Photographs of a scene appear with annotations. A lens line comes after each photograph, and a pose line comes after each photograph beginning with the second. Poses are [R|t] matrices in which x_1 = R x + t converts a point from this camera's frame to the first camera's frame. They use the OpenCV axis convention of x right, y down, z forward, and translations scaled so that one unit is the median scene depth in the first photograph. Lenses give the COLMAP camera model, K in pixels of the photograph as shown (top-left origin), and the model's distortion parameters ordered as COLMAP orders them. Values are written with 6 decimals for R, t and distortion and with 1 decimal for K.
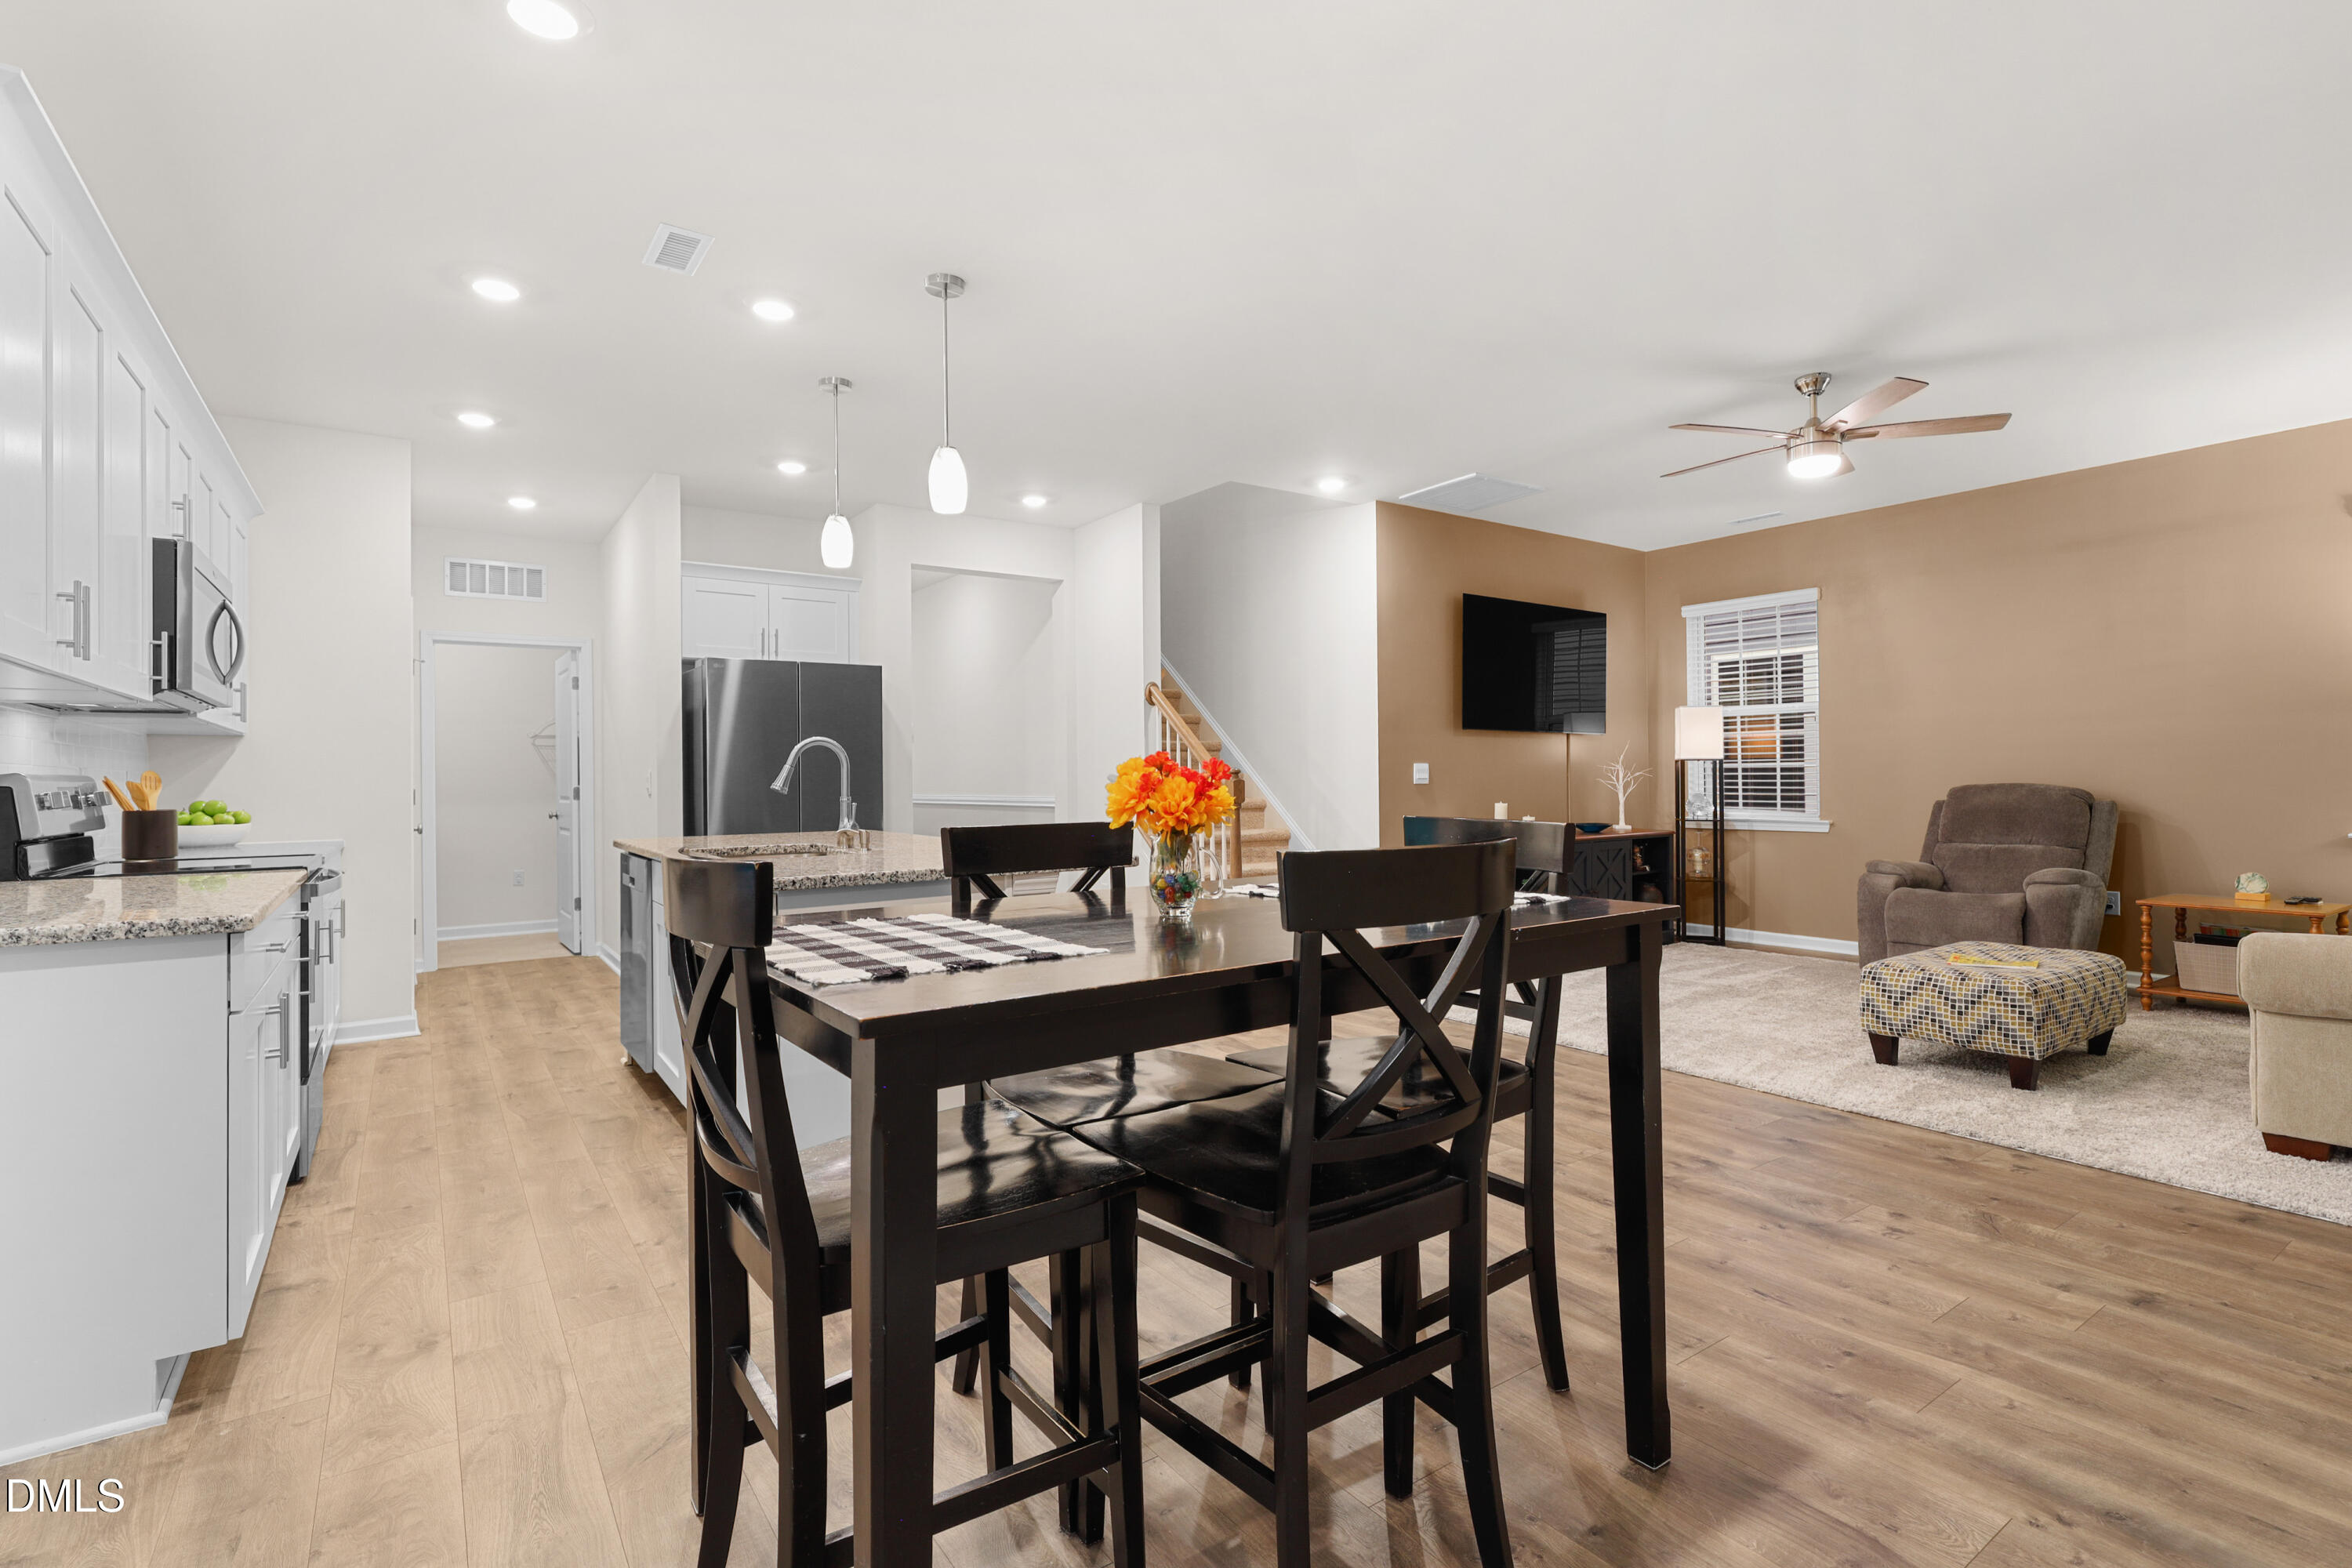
lens RADIAL K [[1100.0, 0, 1196.2], [0, 1100.0, 769.1], [0, 0, 1]] dist [0.001611, -0.000652]
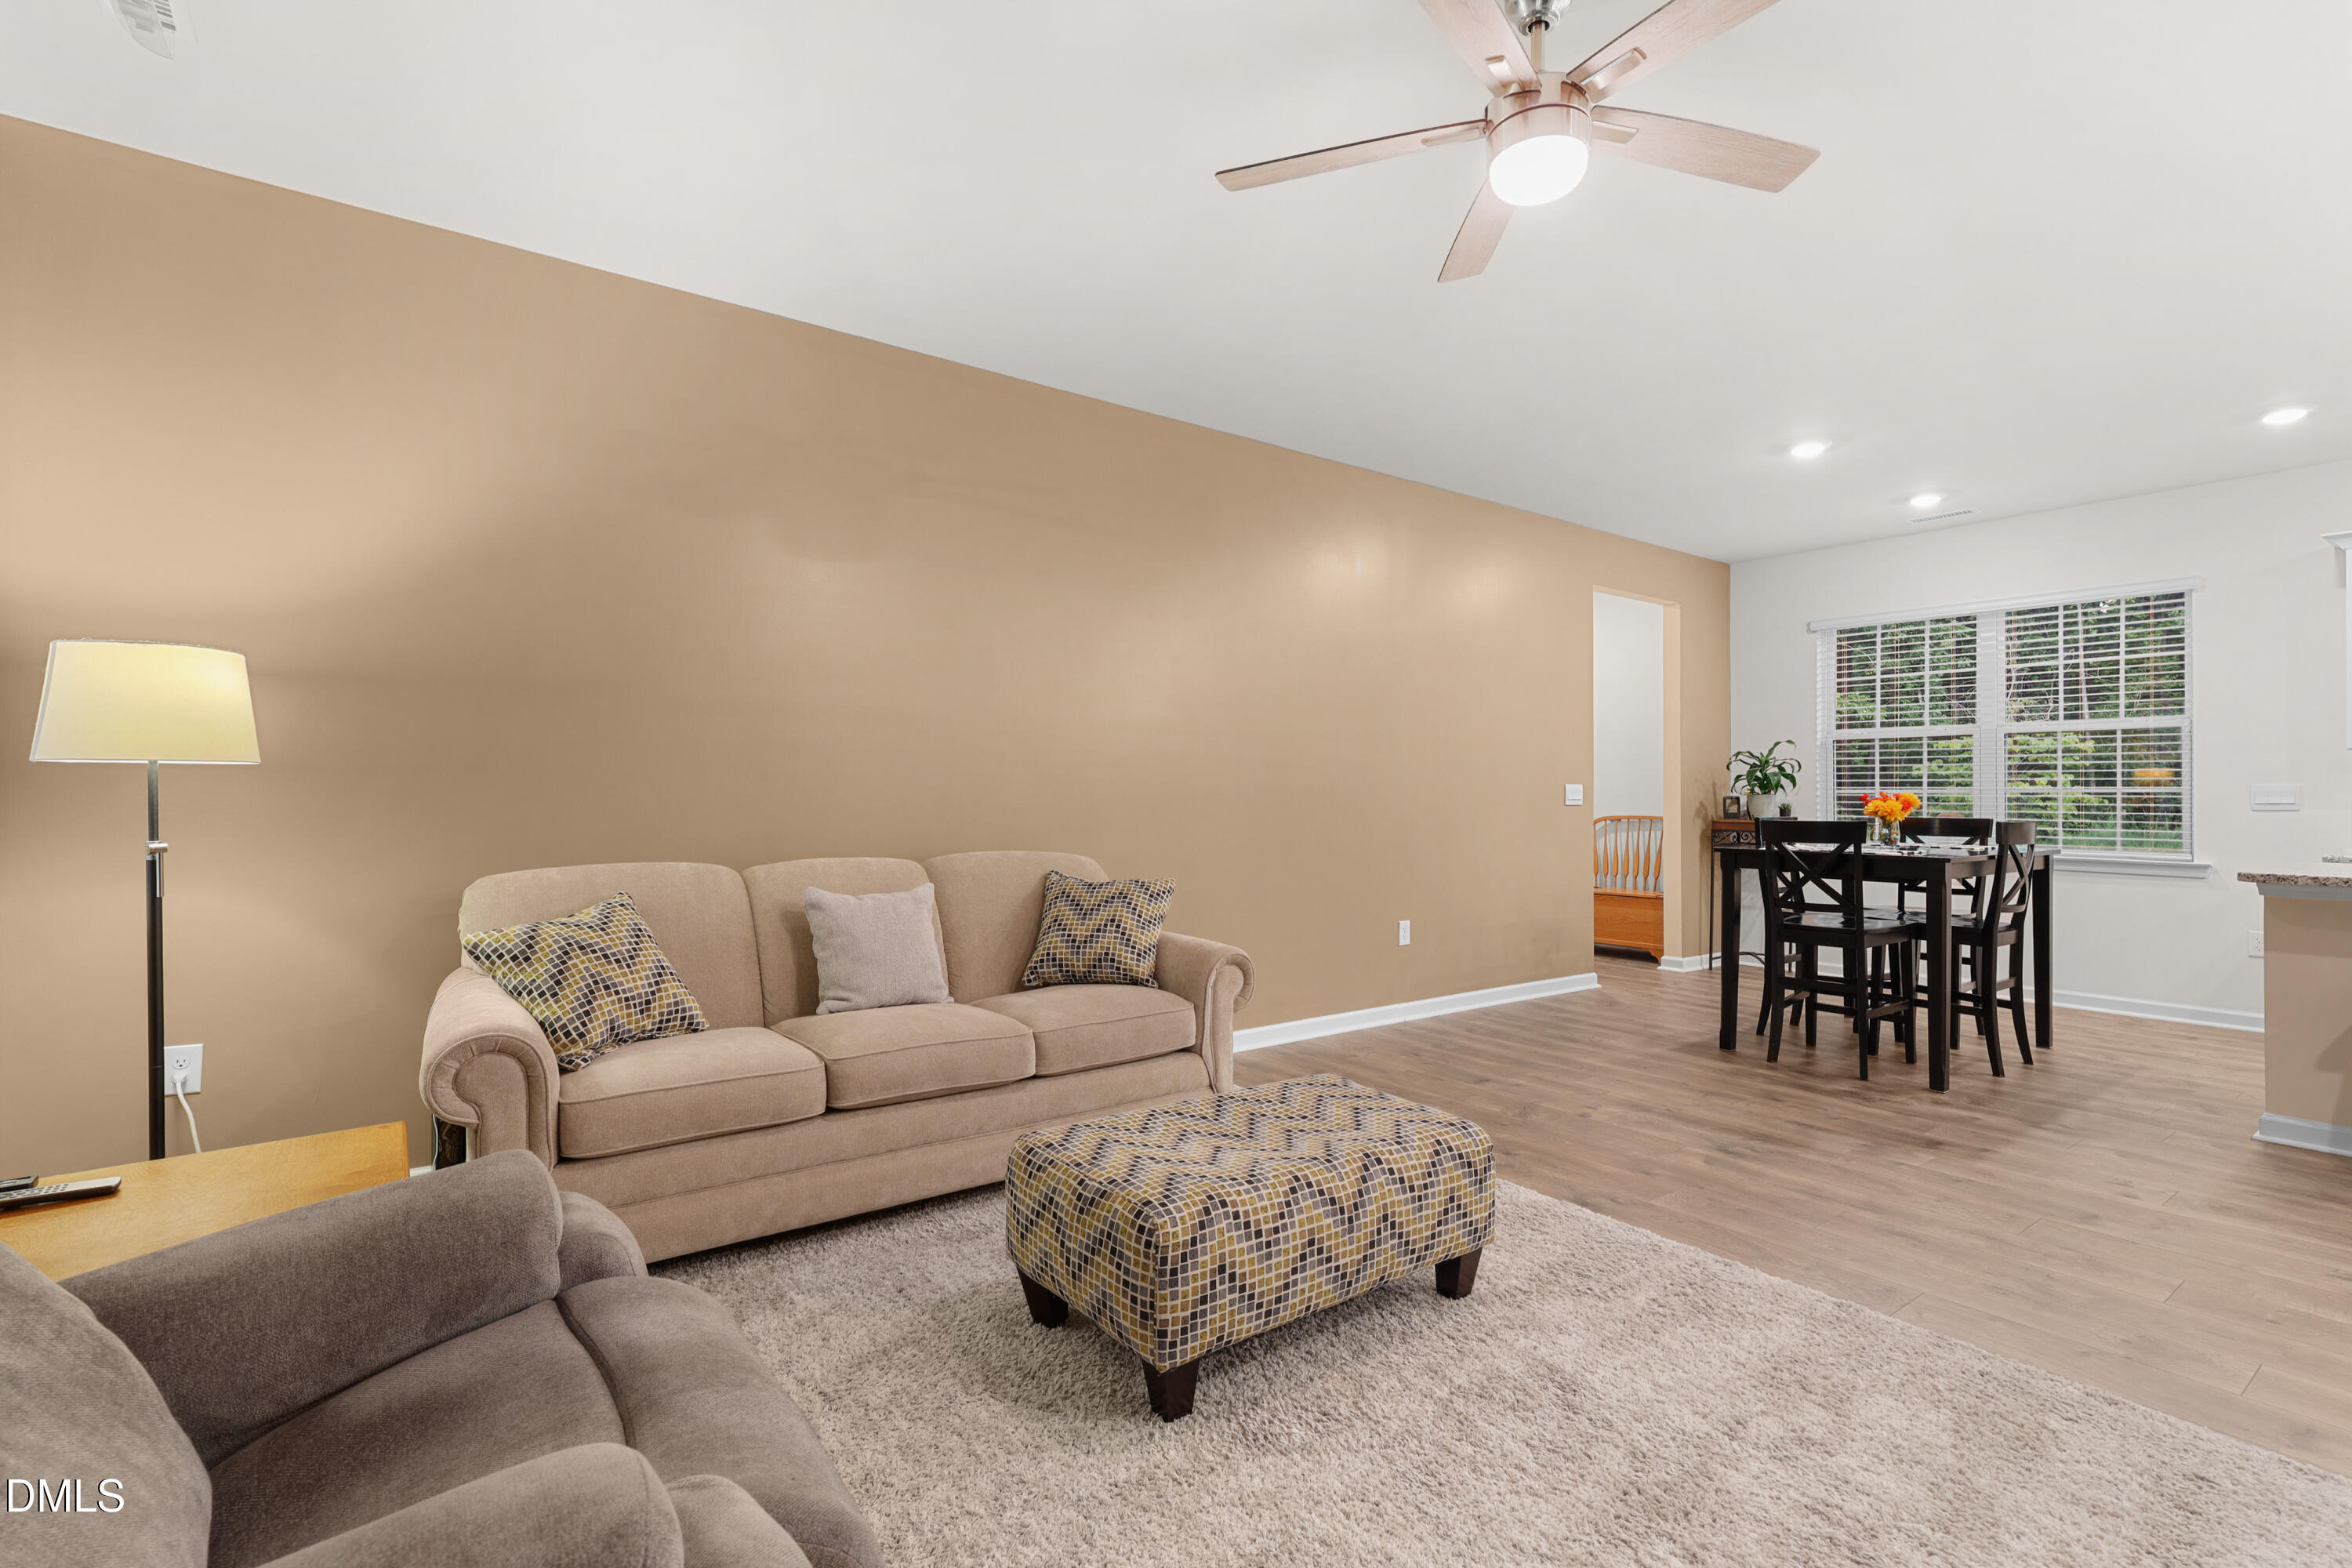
lens RADIAL K [[1068.7, 0, 1184.4], [0, 1068.7, 790.5], [0, 0, 1]] dist [0.000854, 0.000072]
pose [[-0.999839, 0.004036, -0.017462, 0.570970], [0.004201, 0.999947, -0.009382, 0.001565], [0.017423, -0.009454, -0.999804, 1.150439]]
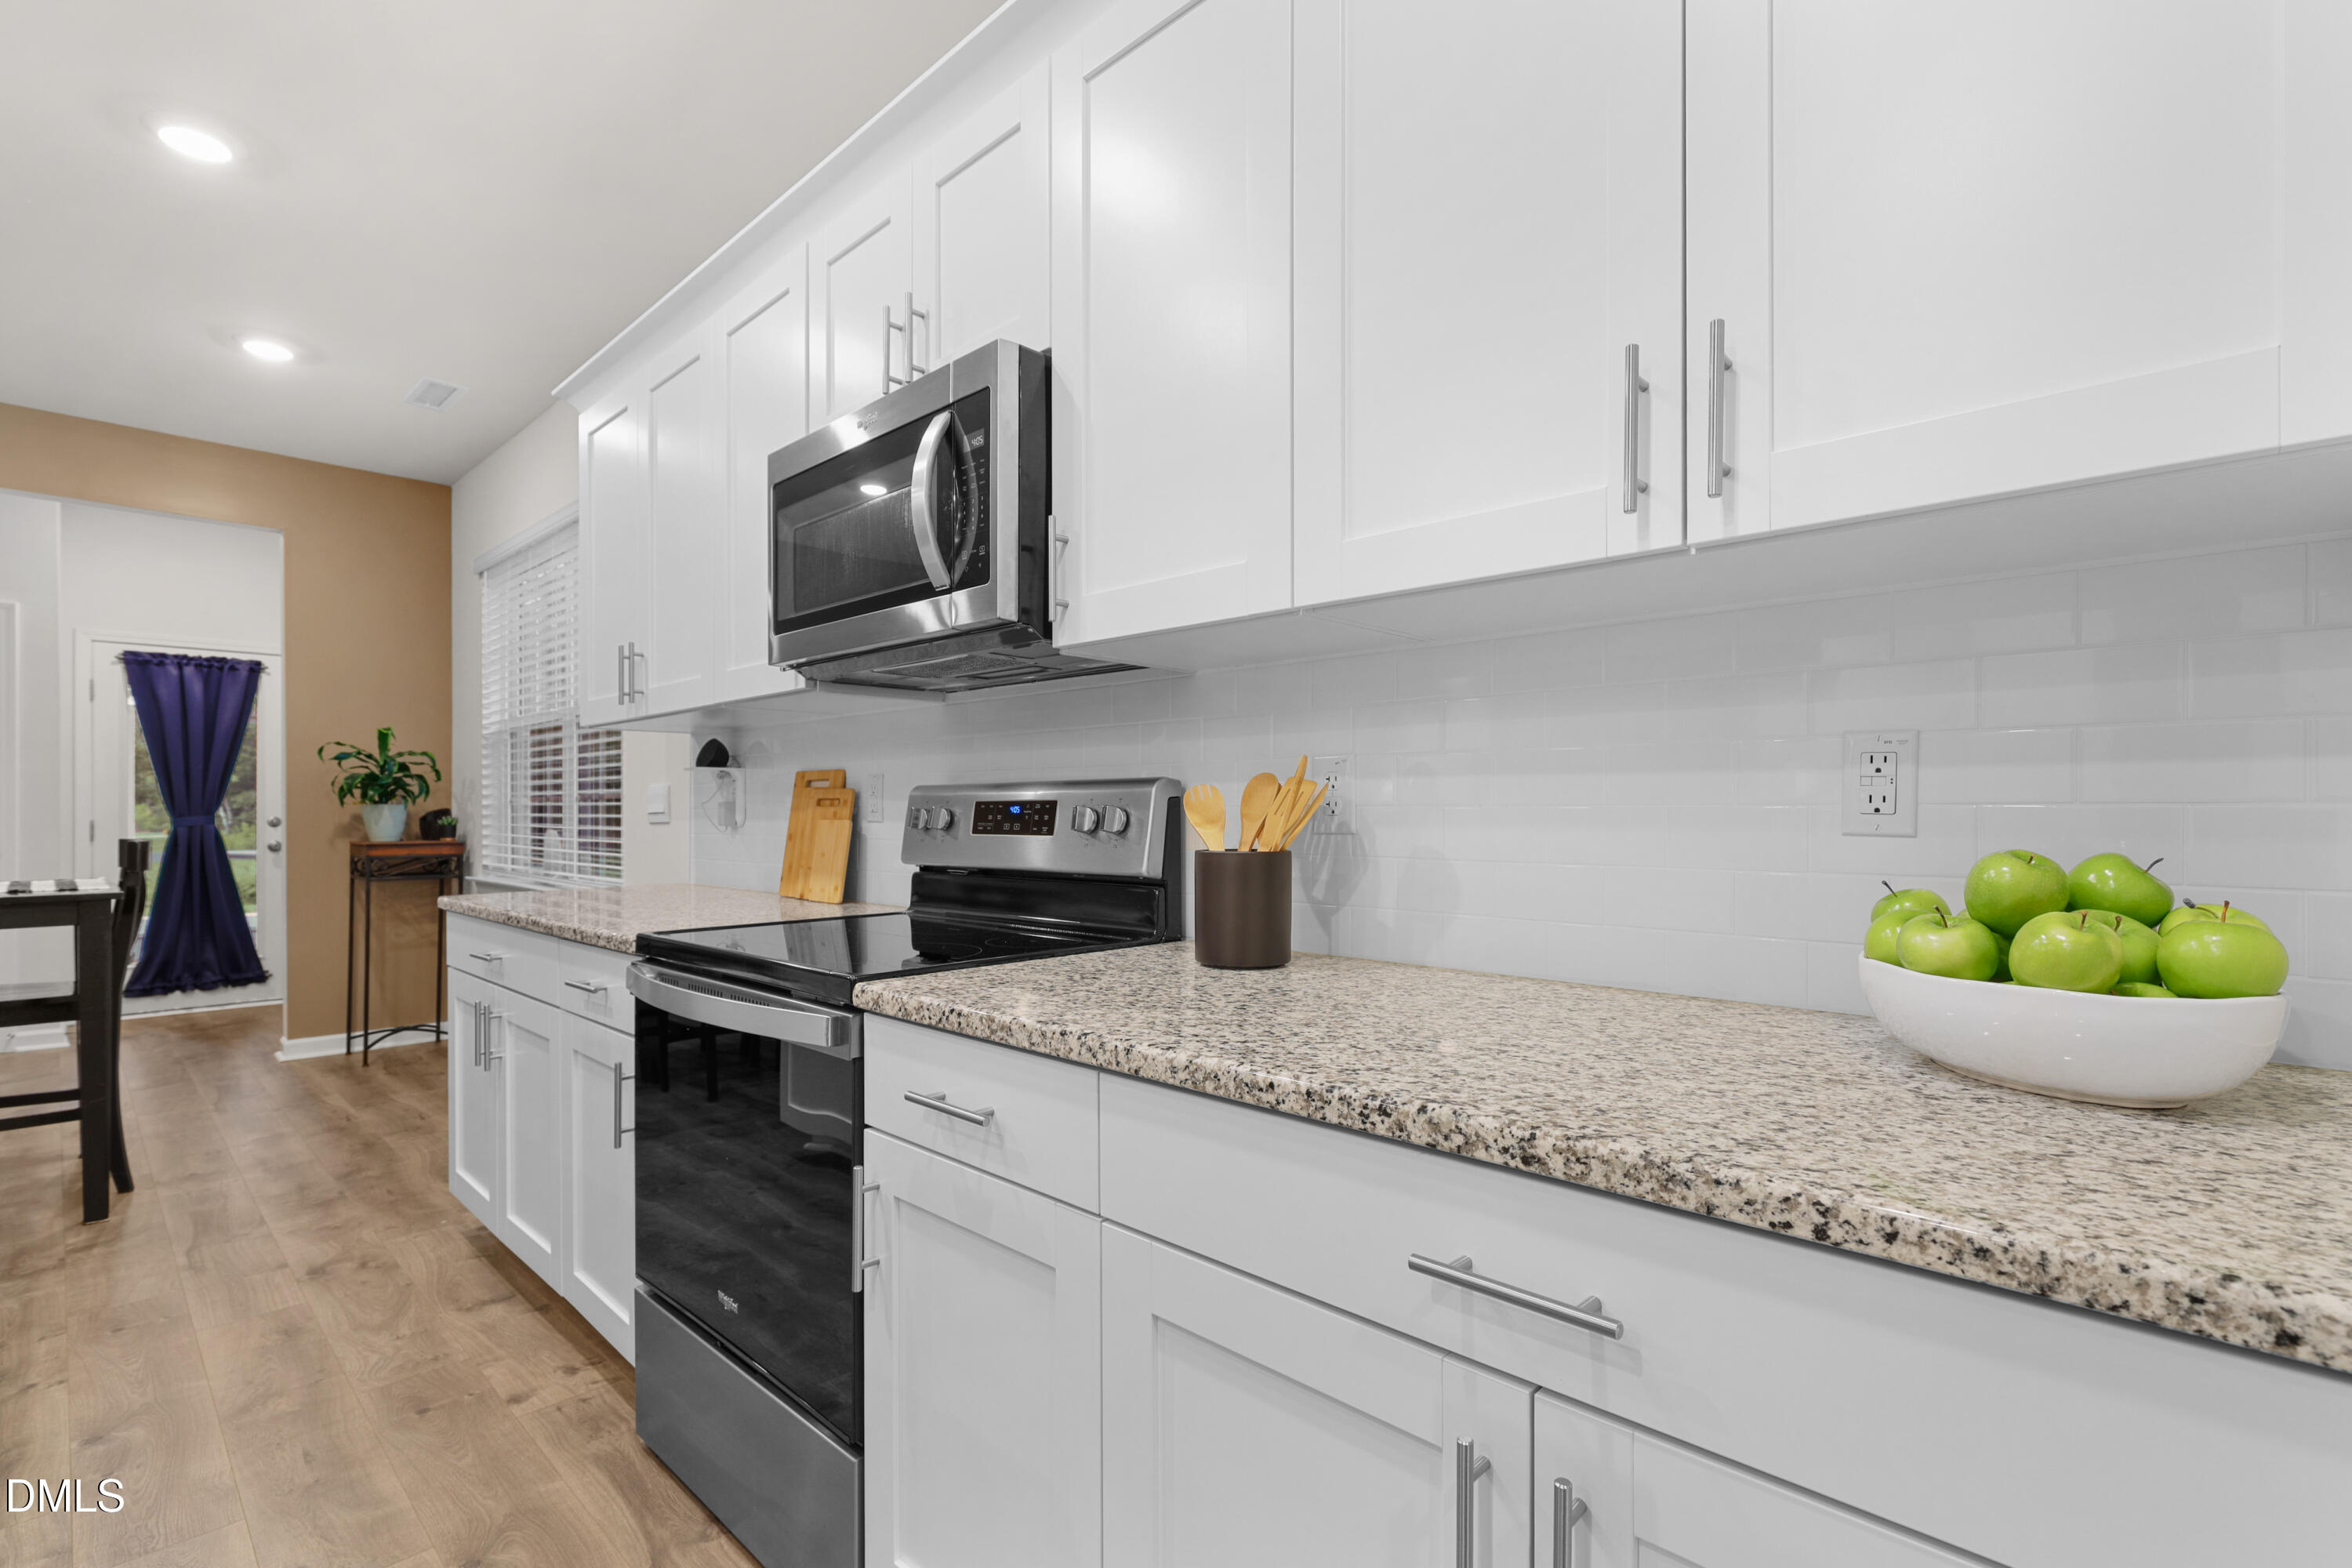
lens RADIAL K [[1066.6, 0, 1186.7], [0, 1066.6, 807.3], [0, 0, 1]] dist [0.003661, -0.000280]
pose [[-0.981119, 0.012881, -0.192976, -0.550700], [0.014167, 0.999886, -0.005285, 0.013251], [0.192886, -0.007920, -0.981189, 0.910169]]
